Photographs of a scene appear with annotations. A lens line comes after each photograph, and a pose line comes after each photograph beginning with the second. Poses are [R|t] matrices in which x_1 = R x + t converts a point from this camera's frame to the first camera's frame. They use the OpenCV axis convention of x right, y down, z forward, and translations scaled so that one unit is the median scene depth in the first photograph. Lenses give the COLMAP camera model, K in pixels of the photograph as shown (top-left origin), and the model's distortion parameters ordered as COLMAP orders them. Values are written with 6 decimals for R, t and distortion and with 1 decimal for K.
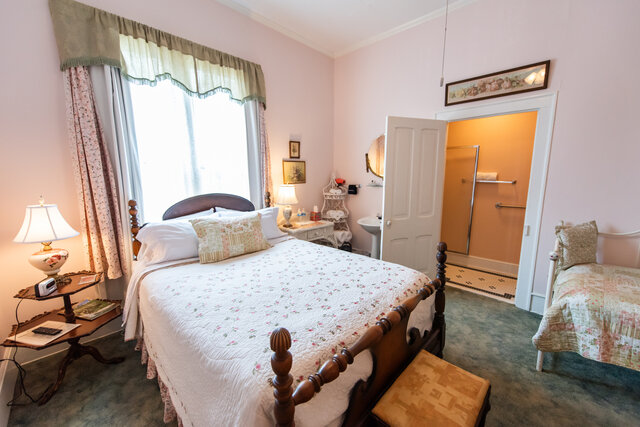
lens RADIAL K [[252.3, 0, 318.9], [0, 252.3, 215.0], [0, 0, 1]] dist [0.008161, -0.001301]
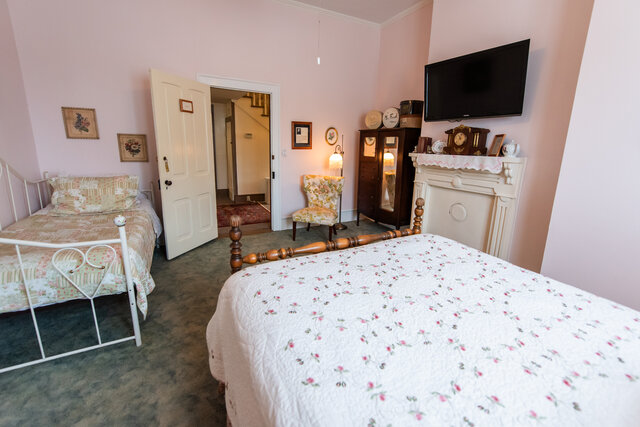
lens RADIAL K [[272.8, 0, 320.0], [0, 272.8, 203.3], [0, 0, 1]] dist [-0.000978, -0.000341]
pose [[-0.946841, -0.084345, 0.310447, -0.013467], [0.035949, 0.931233, 0.362646, -0.145103], [-0.319686, 0.354529, -0.878698, 1.064105]]
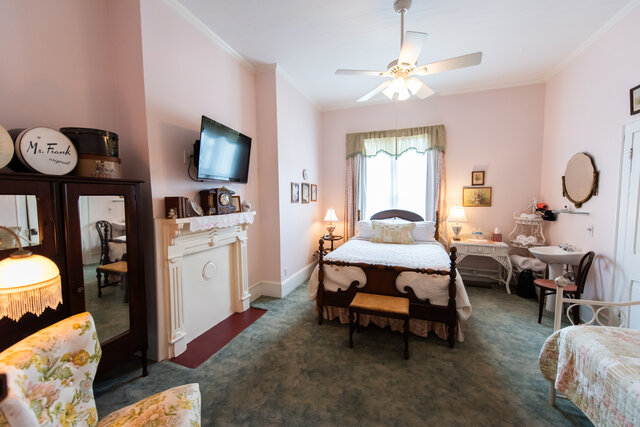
lens RADIAL K [[252.3, 0, 322.8], [0, 252.3, 213.9], [0, 0, 1]] dist [0.008161, -0.001301]
pose [[0.418234, 0.059932, -0.906360, 0.949448], [-0.147955, 0.988990, -0.002877, 0.026348], [0.896208, 0.135304, 0.422497, -0.187526]]
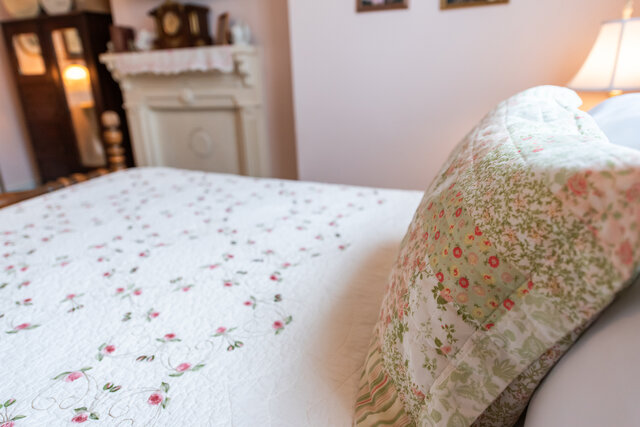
lens RADIAL K [[420.3, 0, 319.3], [0, 420.3, 215.3], [0, 0, 1]] dist [-0.009327, 0.000158]
pose [[-0.937862, 0.136594, -0.318994, -0.127166], [-0.028054, 0.886414, 0.462043, -0.040321], [0.345873, 0.442282, -0.827502, 1.046009]]
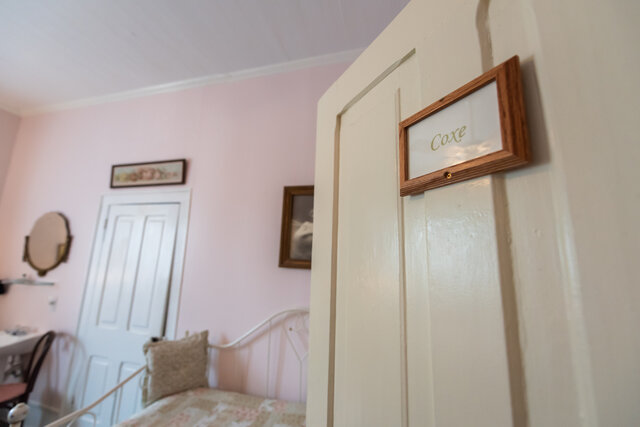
lens RADIAL K [[251.3, 0, 321.8], [0, 251.3, 215.6], [0, 0, 1]] dist [0.000729, -0.000182]
pose [[0.872575, 0.117138, 0.474227, 0.823526], [0.046485, 0.946504, -0.319327, -0.047000], [-0.486263, 0.300682, 0.820450, -0.011040]]
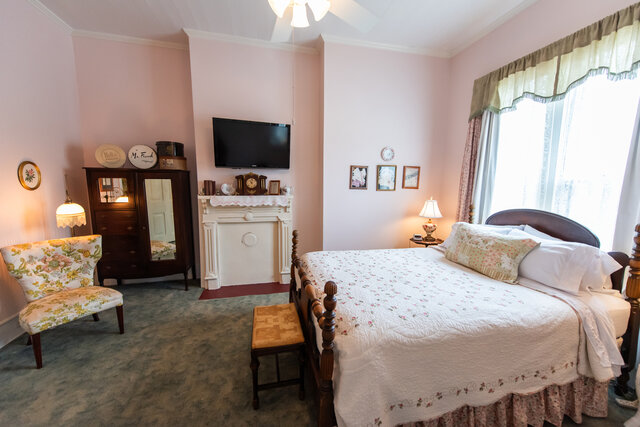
lens RADIAL K [[252.3, 0, 322.3], [0, 252.3, 214.7], [0, 0, 1]] dist [0.008161, -0.001301]
pose [[-0.534238, 0.102694, -0.839073, 0.701096], [-0.151168, 0.964987, 0.214354, -0.145784], [0.831708, 0.241357, -0.500009, 0.836602]]
